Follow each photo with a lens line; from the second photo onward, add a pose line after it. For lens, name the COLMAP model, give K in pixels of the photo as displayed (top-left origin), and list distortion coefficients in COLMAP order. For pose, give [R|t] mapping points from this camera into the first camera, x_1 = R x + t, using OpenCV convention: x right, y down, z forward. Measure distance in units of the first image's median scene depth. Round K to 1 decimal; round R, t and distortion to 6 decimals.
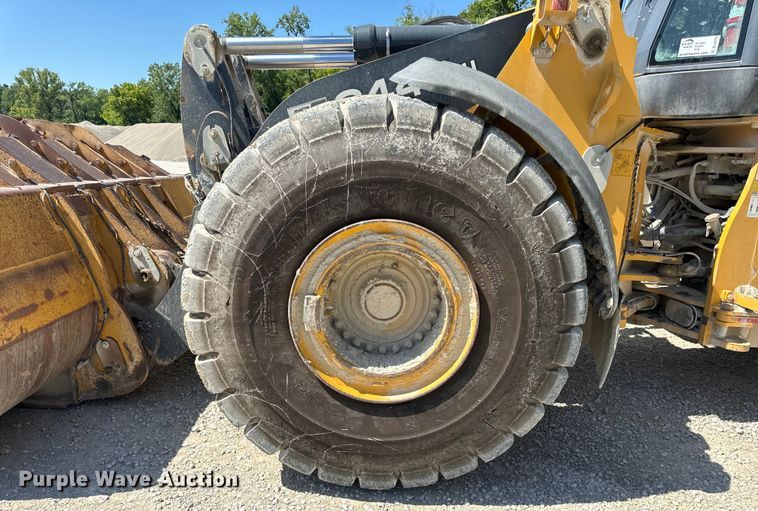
lens RADIAL K [[551.4, 0, 376.1], [0, 551.4, 287.4], [0, 0, 1]] dist [0.051668, -0.048482]
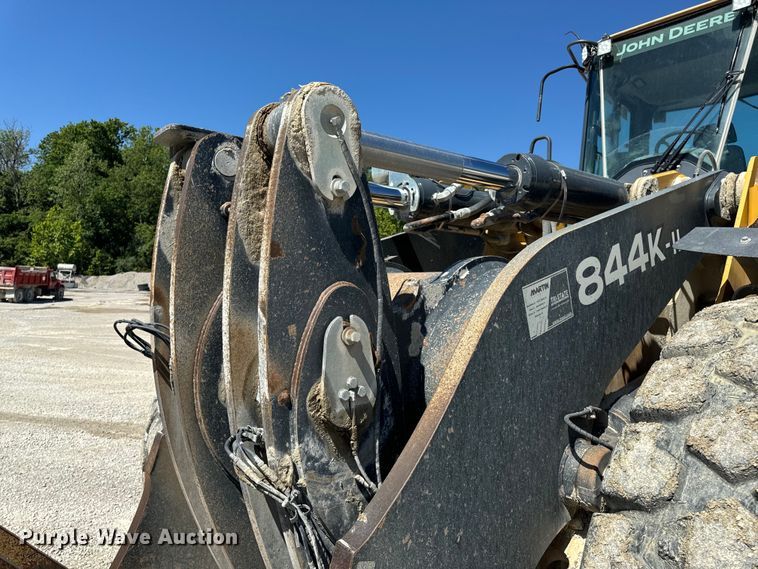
lens RADIAL K [[536.1, 0, 368.5], [0, 536.1, 282.5], [0, 0, 1]] dist [0.082400, -0.107533]
pose [[0.754562, 0.024372, 0.655776, -0.549986], [0.127733, 0.974742, -0.183200, -0.247168], [-0.643677, 0.222000, 0.732391, 0.714485]]
